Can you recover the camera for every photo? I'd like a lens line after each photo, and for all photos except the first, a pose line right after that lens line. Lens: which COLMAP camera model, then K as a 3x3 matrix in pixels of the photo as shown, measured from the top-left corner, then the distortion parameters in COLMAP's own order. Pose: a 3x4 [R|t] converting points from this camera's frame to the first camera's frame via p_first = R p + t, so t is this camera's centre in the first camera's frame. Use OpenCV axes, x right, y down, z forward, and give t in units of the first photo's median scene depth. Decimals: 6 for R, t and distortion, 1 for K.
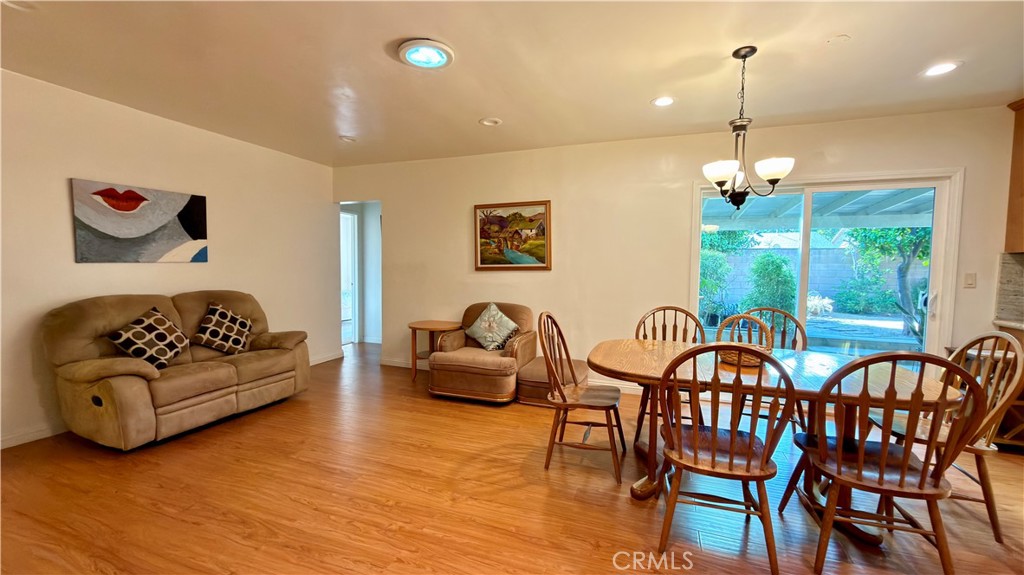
lens RADIAL K [[407.4, 0, 512.9], [0, 407.4, 288.9], [0, 0, 1]] dist [0.000181, -0.000332]
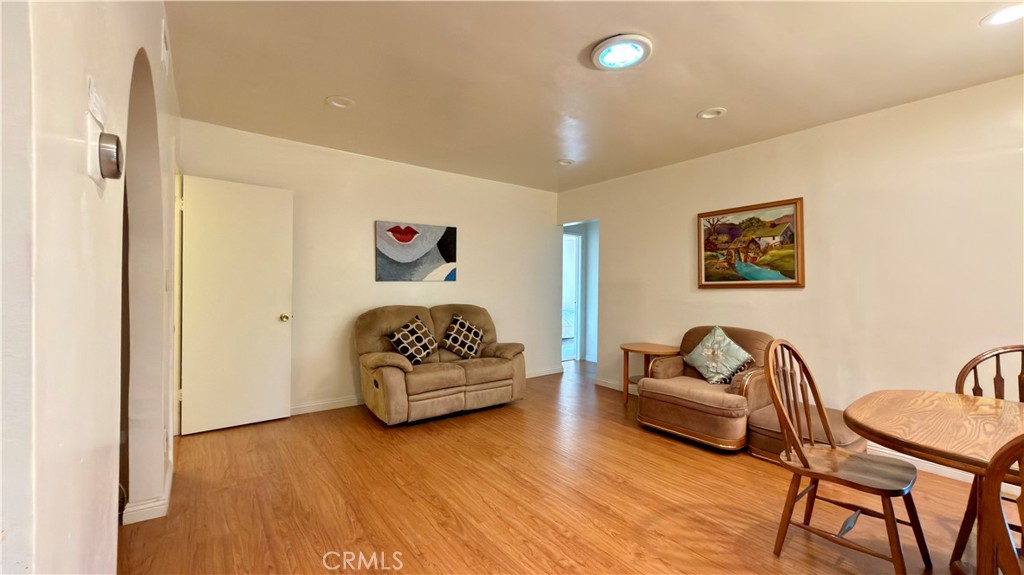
lens RADIAL K [[407.4, 0, 512.9], [0, 407.4, 288.9], [0, 0, 1]] dist [0.000181, -0.000332]
pose [[0.842286, 0.000805, -0.539030, 0.056481], [-0.030343, 0.998484, -0.045923, 0.009968], [0.538176, 0.055036, 0.841033, 0.077713]]
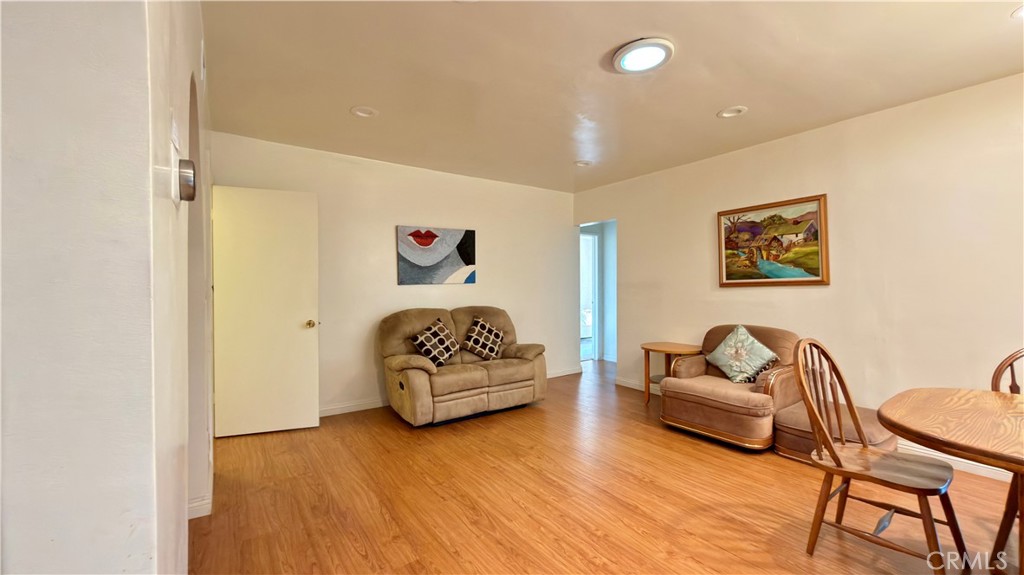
lens RADIAL K [[407.4, 0, 512.9], [0, 407.4, 288.9], [0, 0, 1]] dist [0.000181, -0.000332]
pose [[0.825294, -0.012191, -0.564572, 0.044767], [-0.015862, 0.998872, -0.044757, 0.005639], [0.564481, 0.045893, 0.824170, 0.055411]]
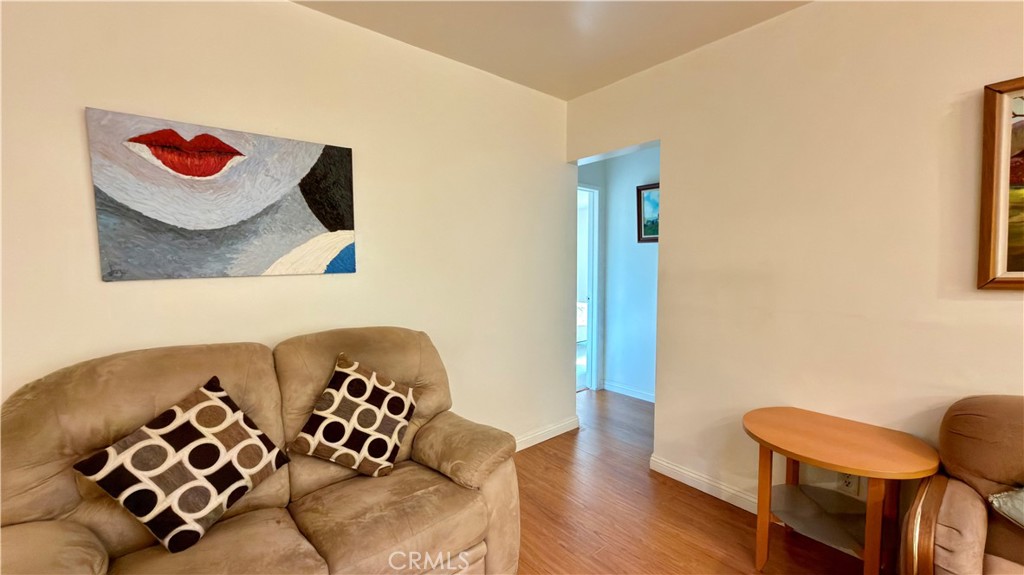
lens RADIAL K [[407.4, 0, 512.9], [0, 407.4, 288.9], [0, 0, 1]] dist [0.000181, -0.000332]
pose [[0.870139, 0.014235, -0.492600, -0.342340], [-0.013232, 0.999897, 0.005521, -0.056358], [0.492628, 0.001714, 0.870238, 0.714652]]
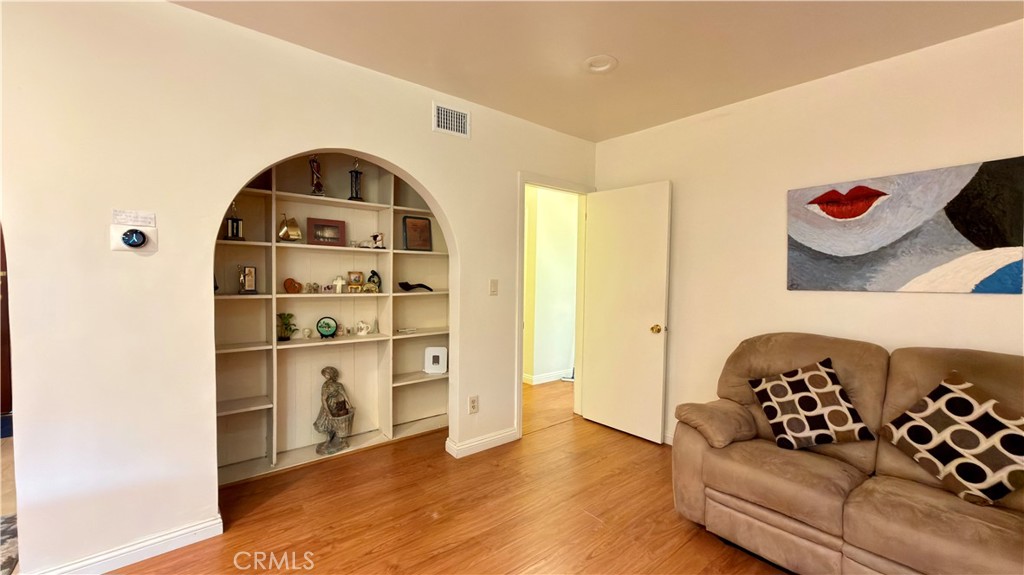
lens RADIAL K [[407.4, 0, 512.9], [0, 407.4, 288.9], [0, 0, 1]] dist [0.000181, -0.000332]
pose [[-0.502444, 0.013603, -0.864503, -0.046000], [-0.066725, 0.996284, 0.054457, -0.065107], [0.862031, 0.085046, -0.499669, 0.817035]]
